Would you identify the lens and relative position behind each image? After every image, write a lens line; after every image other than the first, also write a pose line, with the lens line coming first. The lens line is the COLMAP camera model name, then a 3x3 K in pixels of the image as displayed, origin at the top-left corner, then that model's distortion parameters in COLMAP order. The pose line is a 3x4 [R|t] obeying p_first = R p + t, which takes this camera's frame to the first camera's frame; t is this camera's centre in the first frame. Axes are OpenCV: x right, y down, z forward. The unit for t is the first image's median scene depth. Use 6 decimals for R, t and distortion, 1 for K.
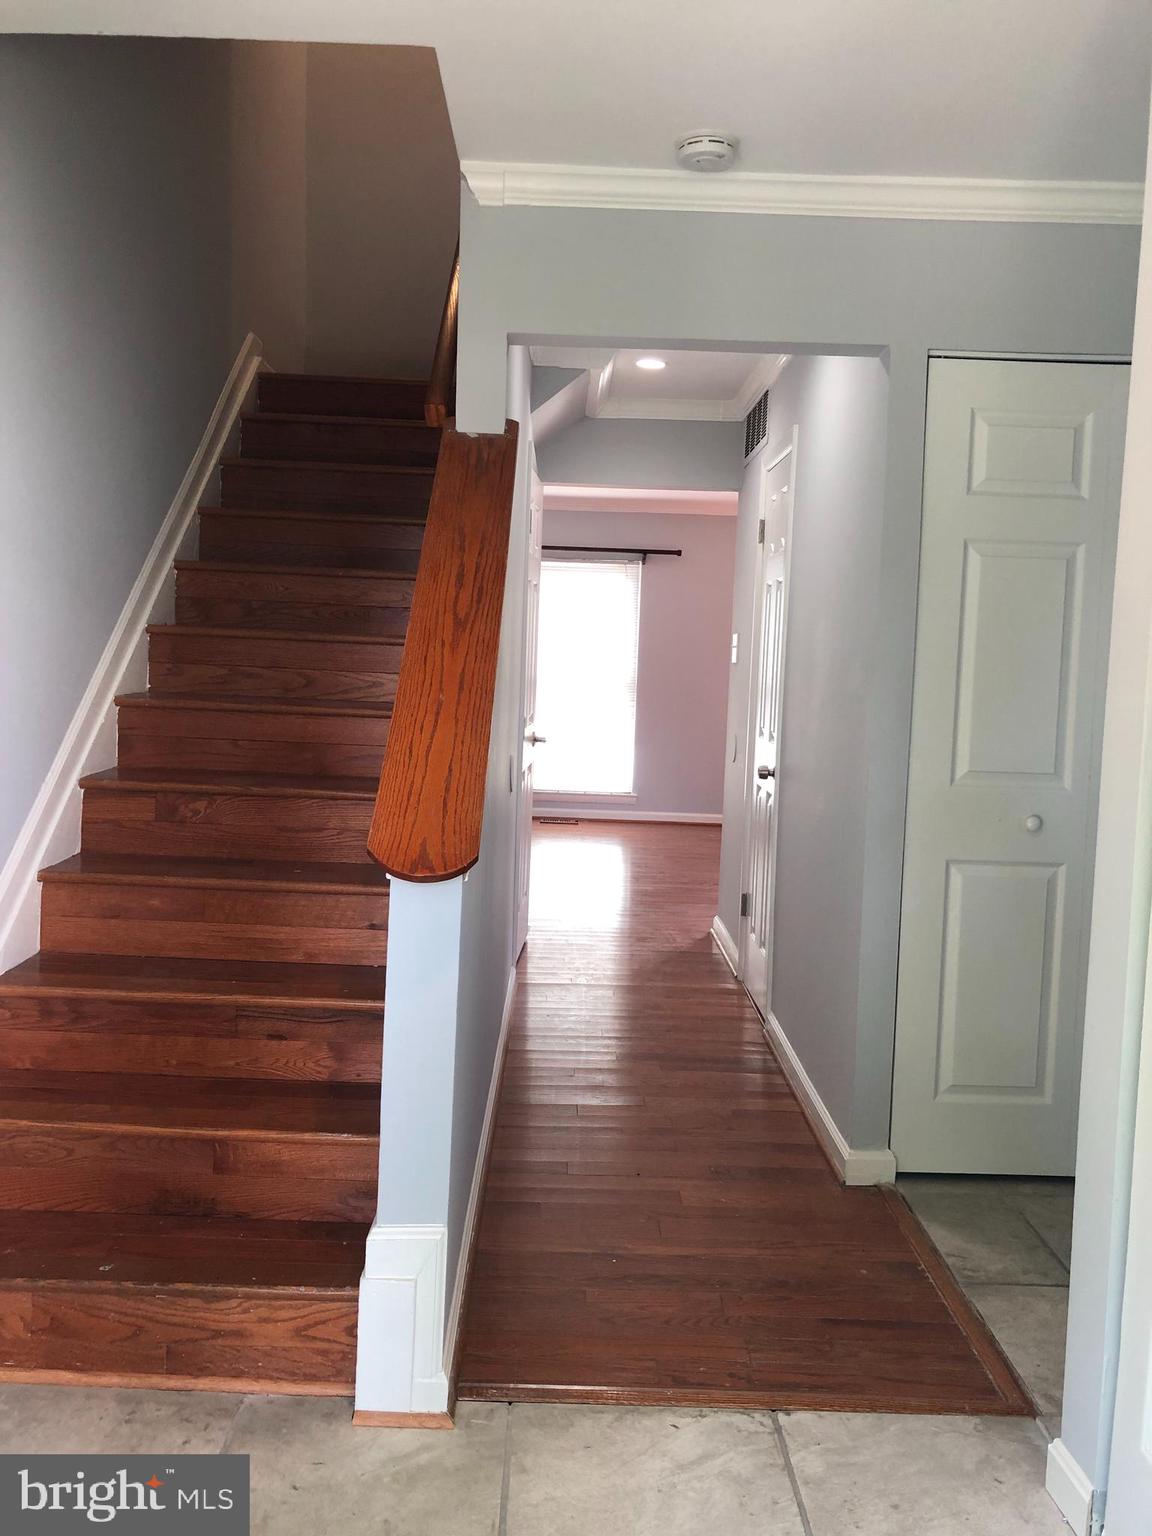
lens RADIAL K [[1229.1, 0, 559.9], [0, 1229.1, 764.3], [0, 0, 1]] dist [0.078610, -0.135141]
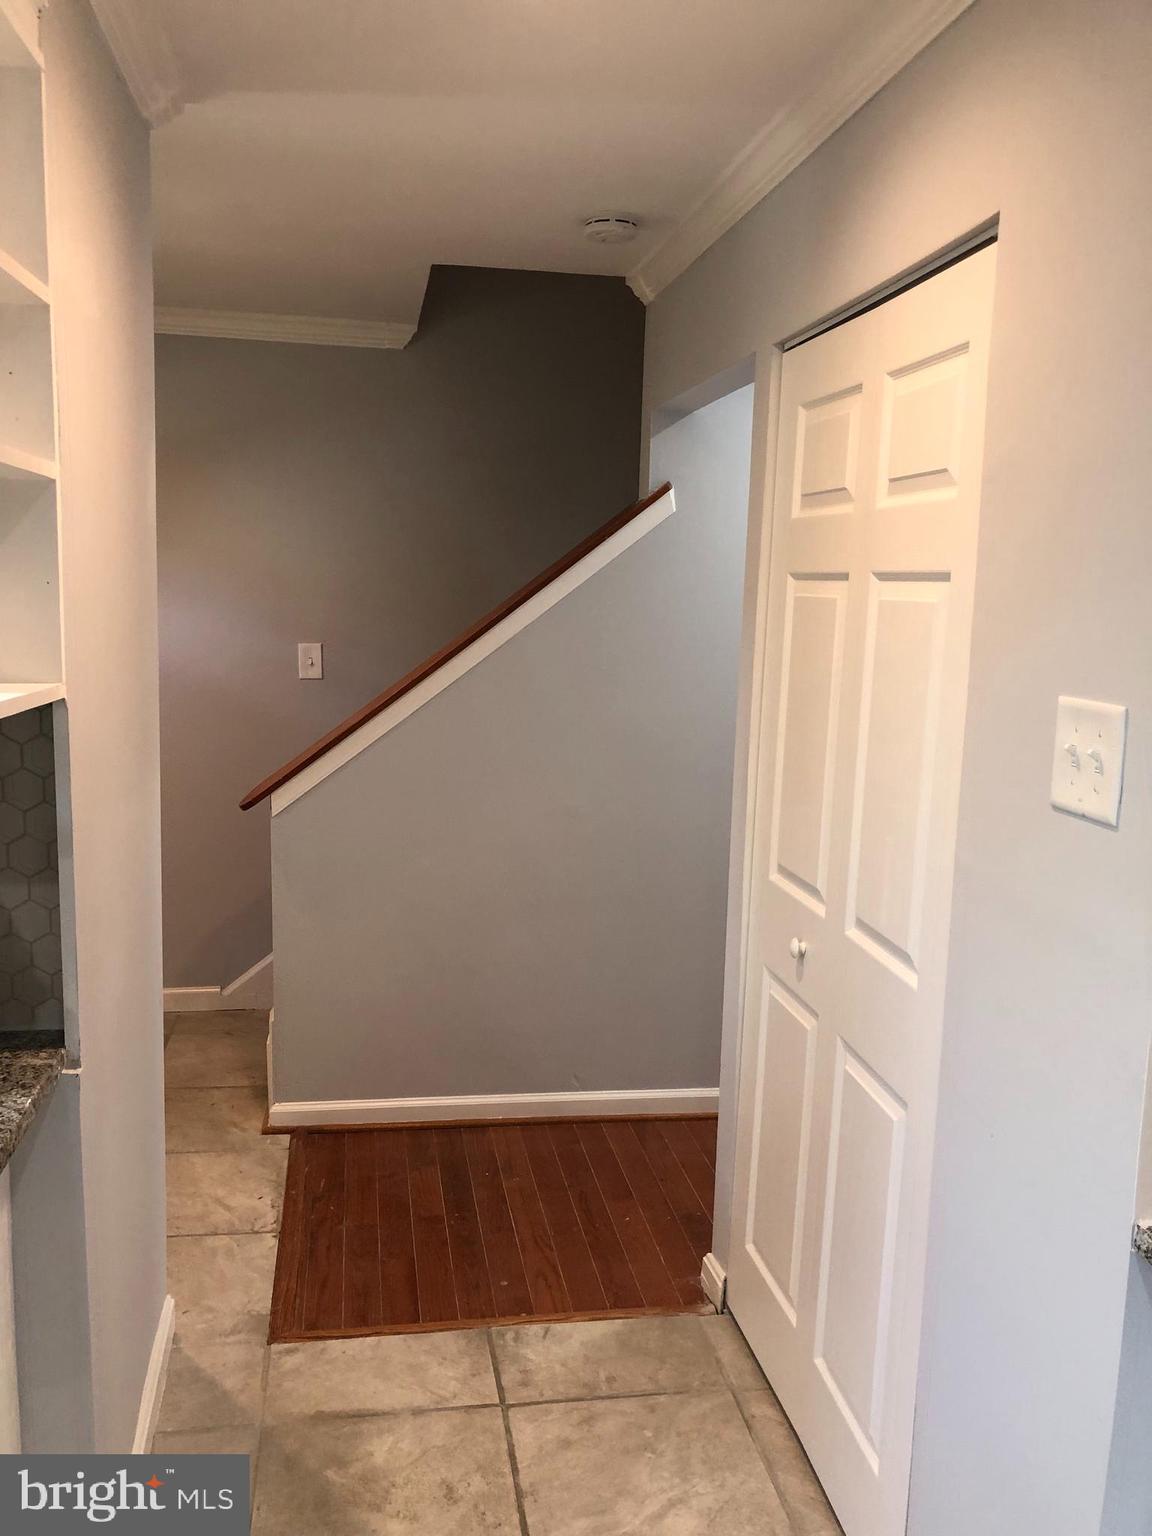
lens RADIAL K [[1229.1, 0, 559.9], [0, 1229.1, 764.3], [0, 0, 1]] dist [0.078610, -0.135141]
pose [[0.163018, 0.114406, -0.979968, 1.517781], [-0.091953, 0.990693, 0.100362, -0.176614], [0.982329, 0.073750, 0.172020, 1.008866]]
